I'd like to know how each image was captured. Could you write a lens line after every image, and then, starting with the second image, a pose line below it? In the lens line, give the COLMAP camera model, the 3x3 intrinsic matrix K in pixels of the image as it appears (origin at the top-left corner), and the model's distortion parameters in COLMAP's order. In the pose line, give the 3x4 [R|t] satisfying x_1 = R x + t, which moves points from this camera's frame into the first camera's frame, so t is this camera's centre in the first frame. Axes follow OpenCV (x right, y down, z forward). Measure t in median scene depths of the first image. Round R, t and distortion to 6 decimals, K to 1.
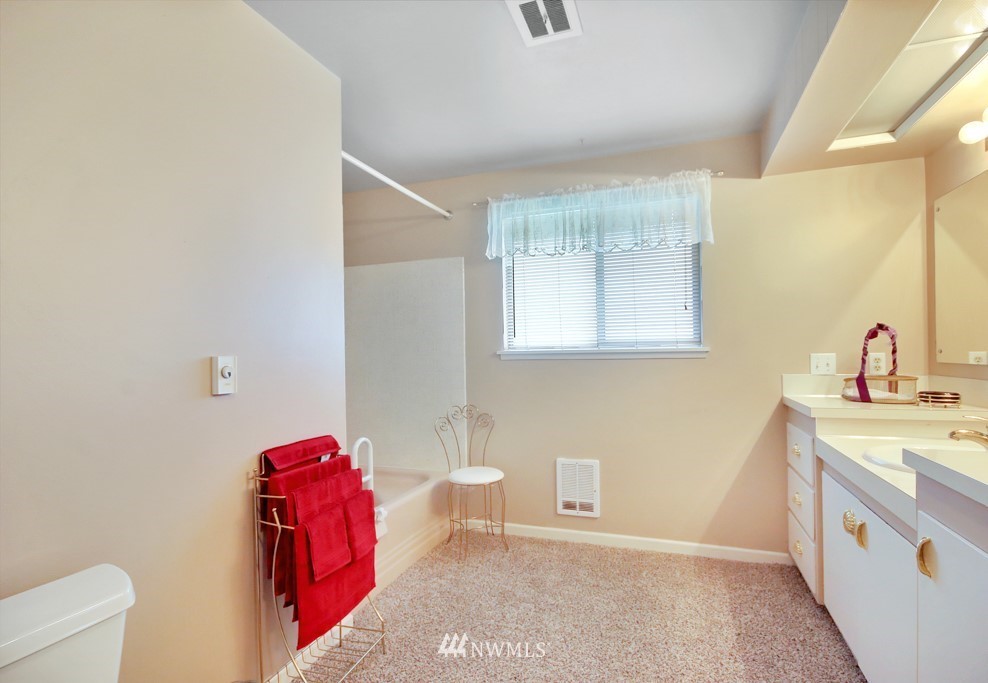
lens RADIAL K [[487.0, 0, 494.0], [0, 487.0, 341.5], [0, 0, 1]] dist [-0.000496, -0.000068]
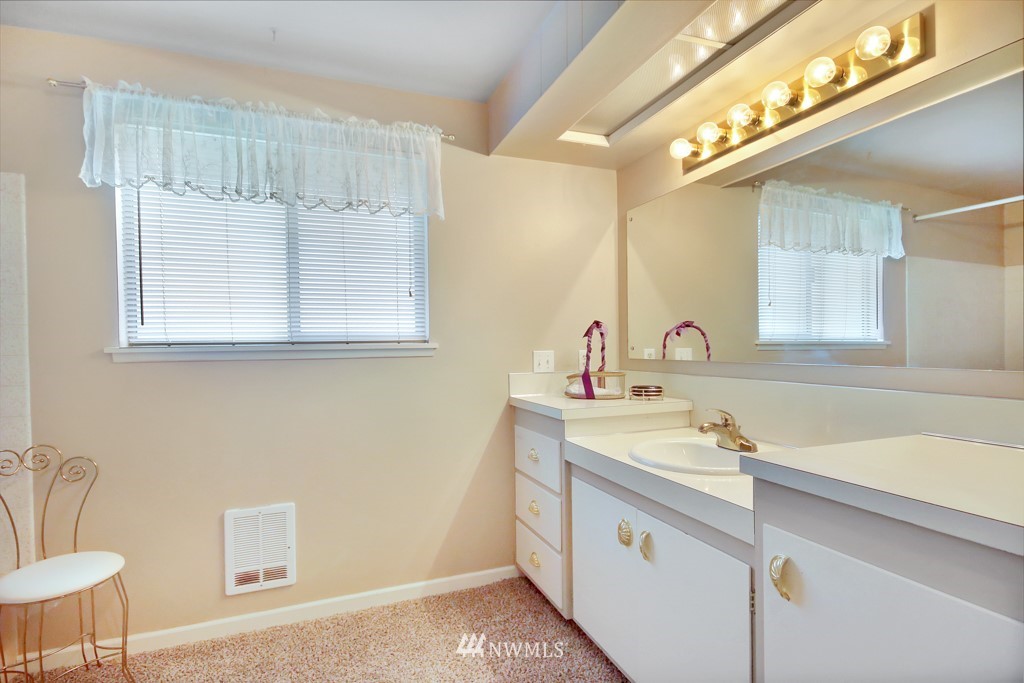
lens RADIAL K [[495.7, 0, 509.7], [0, 495.7, 351.7], [0, 0, 1]] dist [-0.000560, -0.002114]
pose [[0.744612, -0.002044, 0.667495, -0.033825], [-0.013335, 0.999750, 0.017937, 0.009003], [-0.667365, -0.022257, 0.744398, 0.284862]]
